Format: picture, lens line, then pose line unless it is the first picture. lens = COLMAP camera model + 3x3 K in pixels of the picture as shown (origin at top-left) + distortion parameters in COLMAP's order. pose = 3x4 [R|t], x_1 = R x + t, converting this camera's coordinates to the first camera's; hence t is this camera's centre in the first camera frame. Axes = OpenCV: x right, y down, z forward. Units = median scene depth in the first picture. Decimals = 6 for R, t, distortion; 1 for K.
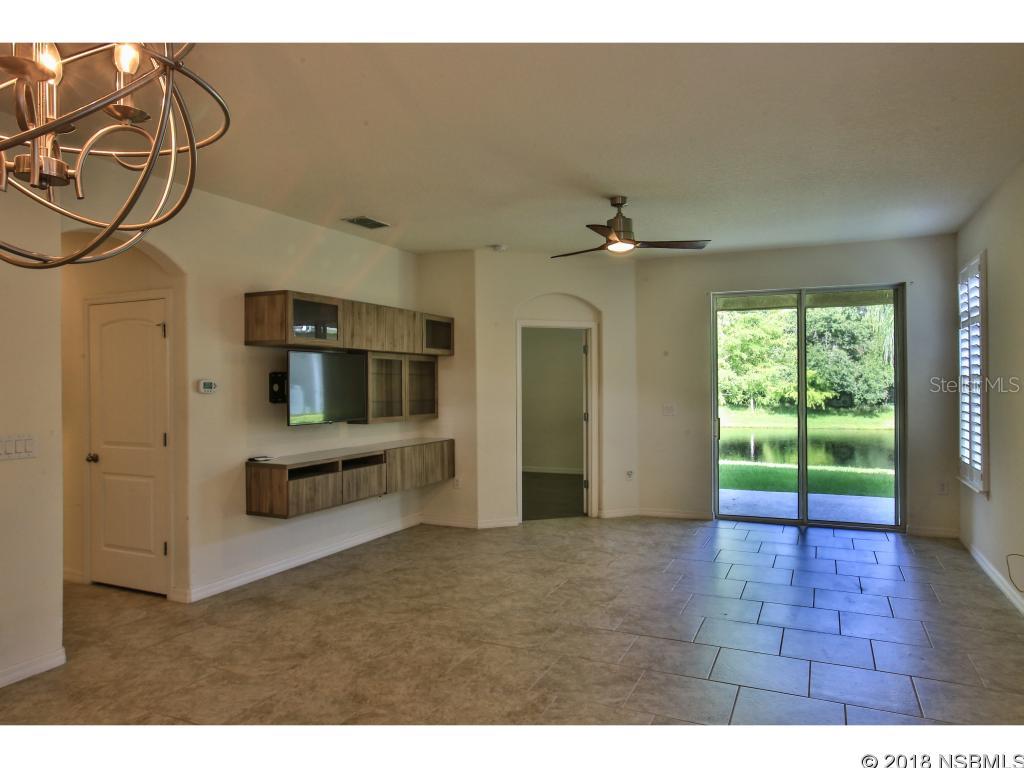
lens RADIAL K [[669.3, 0, 512.0], [0, 669.3, 384.0], [0, 0, 1]] dist [-0.024316, -0.000212]
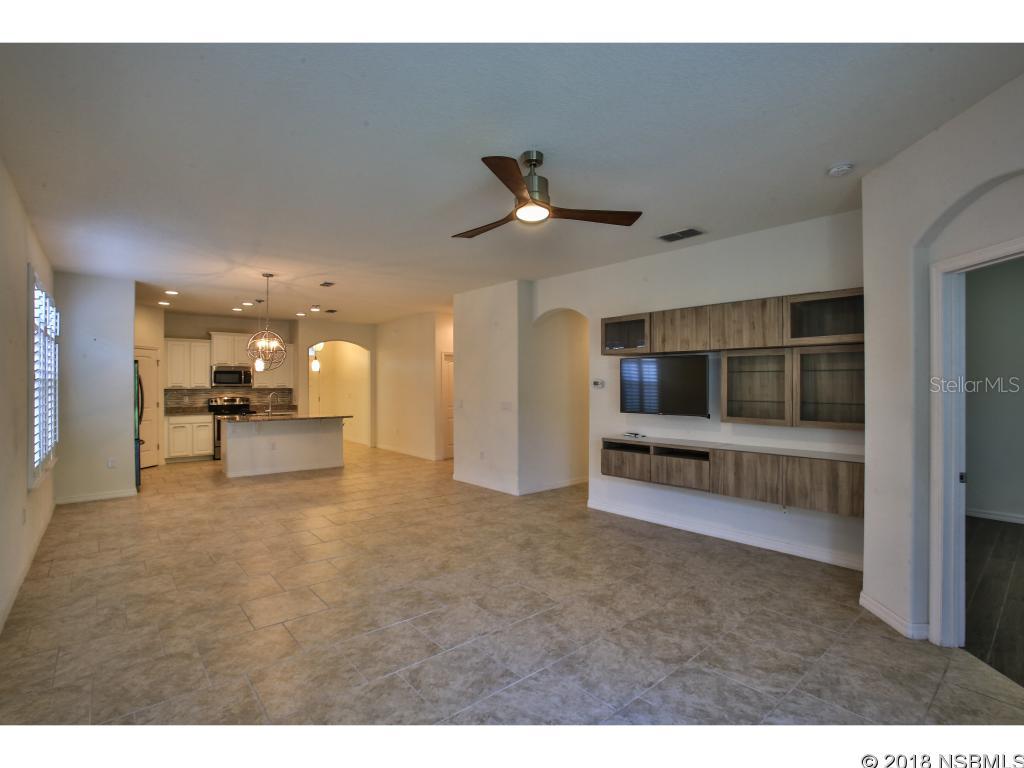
lens RADIAL K [[496.1, 0, 512.0], [0, 496.1, 384.0], [0, 0, 1]] dist [-0.052829, 0.000258]
pose [[-0.408175, 0.004562, -0.912892, 0.673608], [0.003215, 0.999988, 0.003560, -0.001933], [0.912898, -0.001482, -0.408185, 1.149842]]
